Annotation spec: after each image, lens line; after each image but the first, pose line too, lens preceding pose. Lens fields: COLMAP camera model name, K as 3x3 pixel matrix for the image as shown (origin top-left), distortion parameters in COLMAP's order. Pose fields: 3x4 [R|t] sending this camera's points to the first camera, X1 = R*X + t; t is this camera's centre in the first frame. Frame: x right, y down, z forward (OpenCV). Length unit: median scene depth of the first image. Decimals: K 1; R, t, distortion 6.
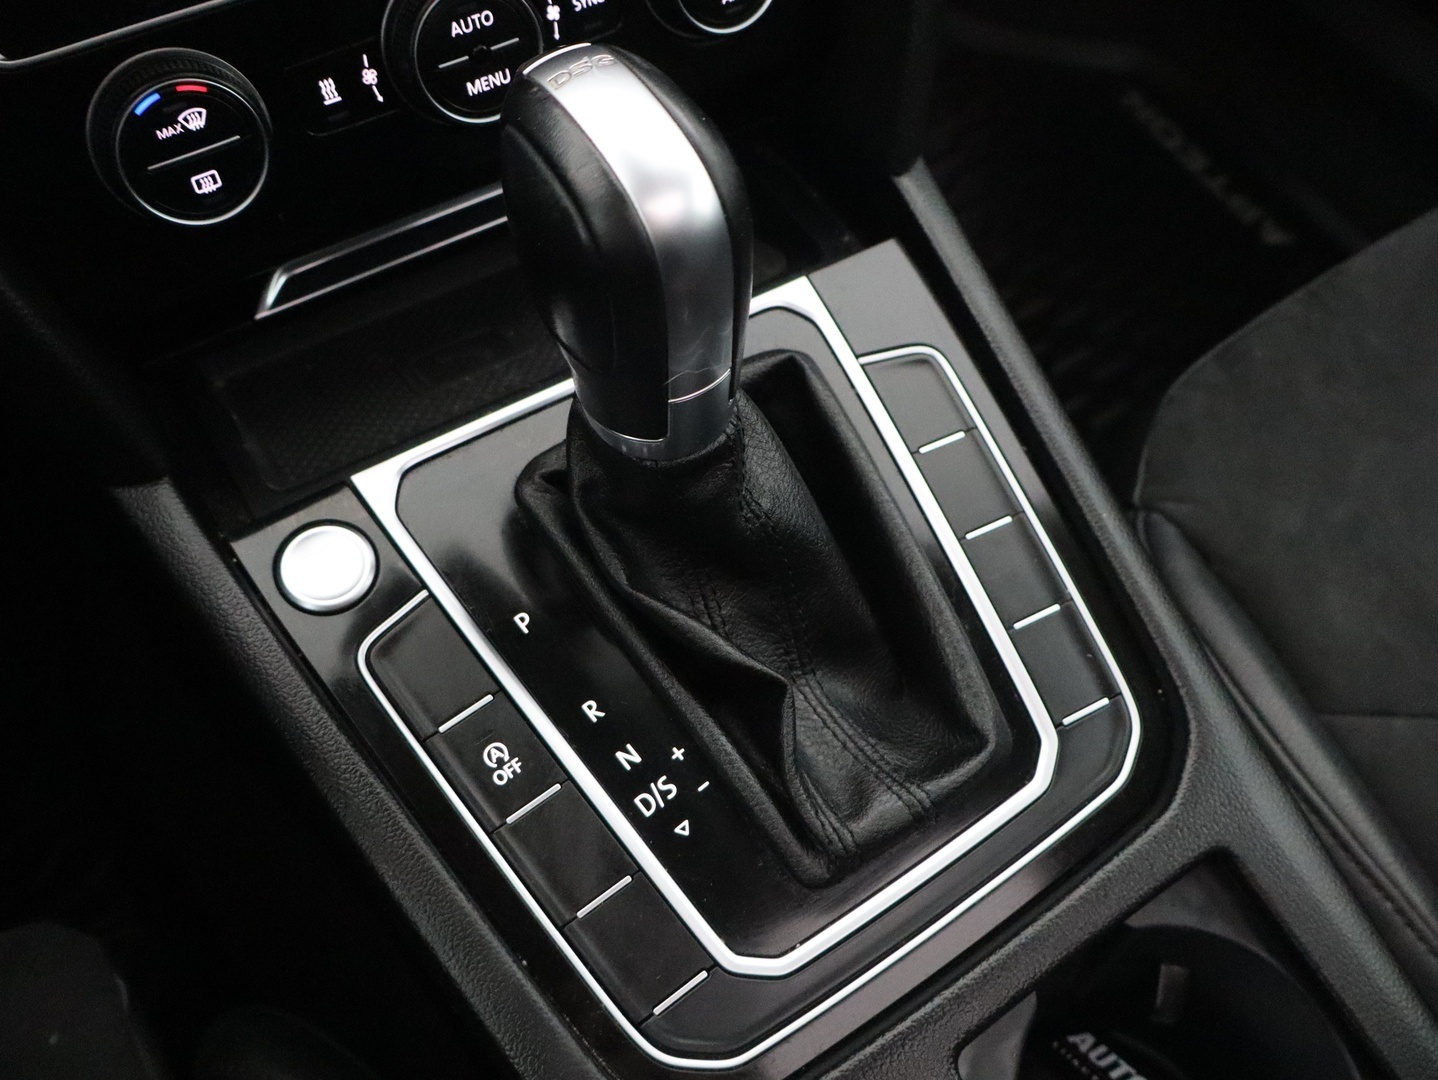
lens RADIAL K [[1290.7, 0, 718.6], [0, 1290.7, 559.8], [0, 0, 1]] dist [-0.005215, 0.004910]
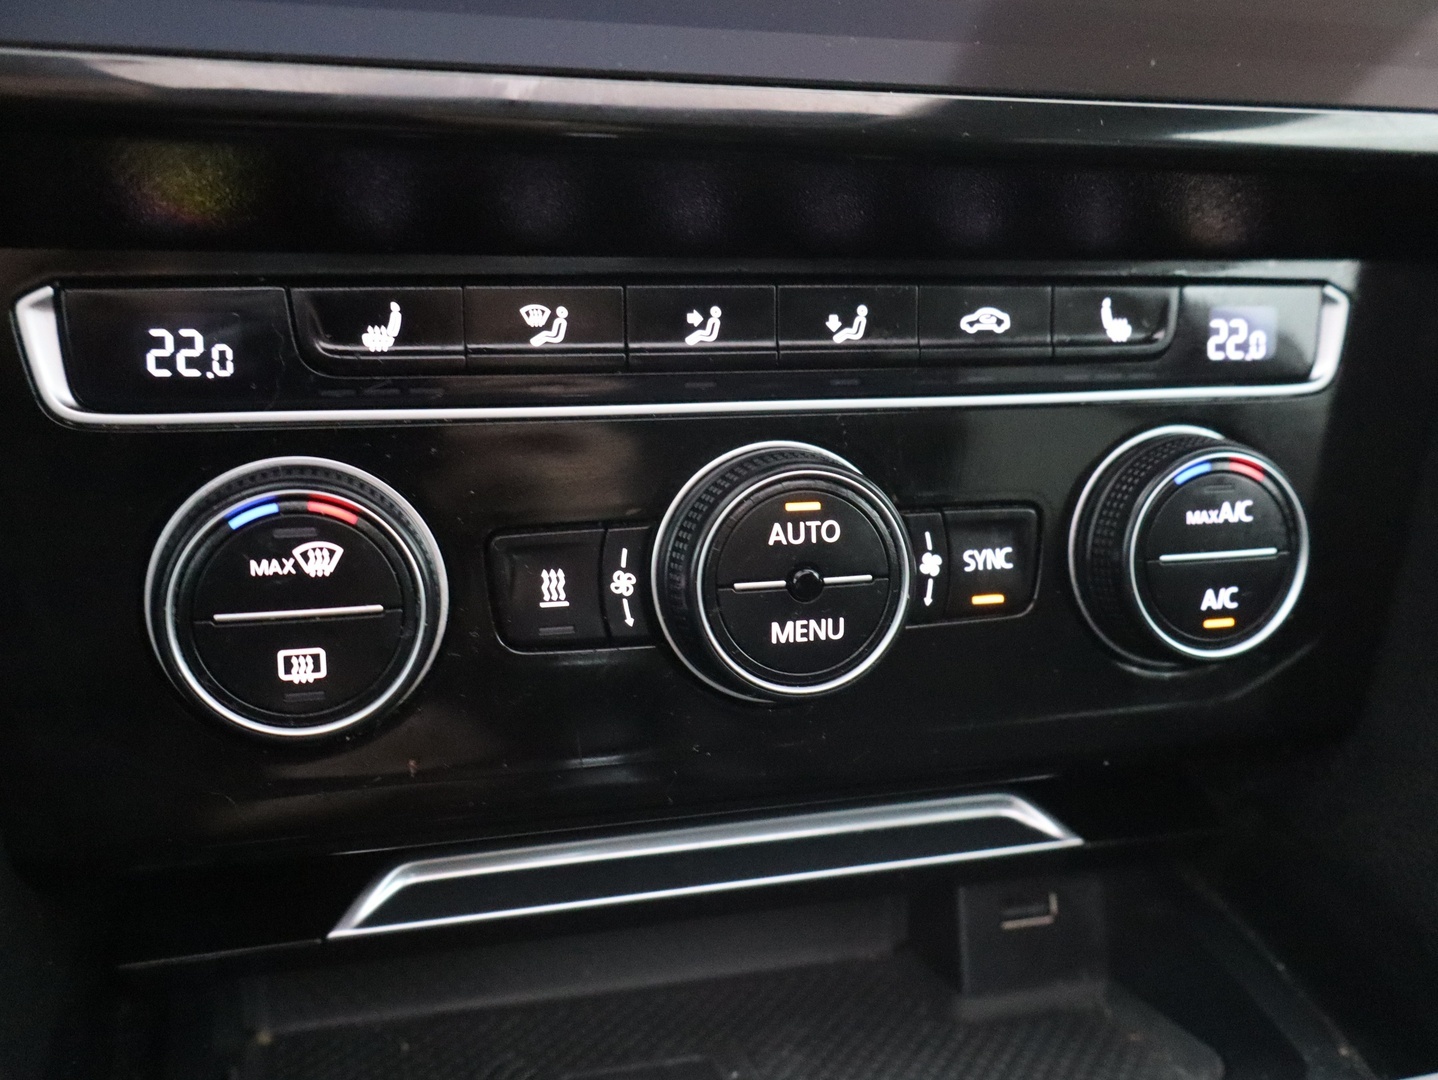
lens RADIAL K [[1285.9, 0, 712.6], [0, 1285.9, 562.2], [0, 0, 1]] dist [-0.005804, 0.000249]
pose [[0.957518, 0.153233, -0.244293, -0.081398], [-0.263270, 0.810204, -0.523696, -0.072216], [0.117680, 0.565764, 0.816127, 0.501594]]
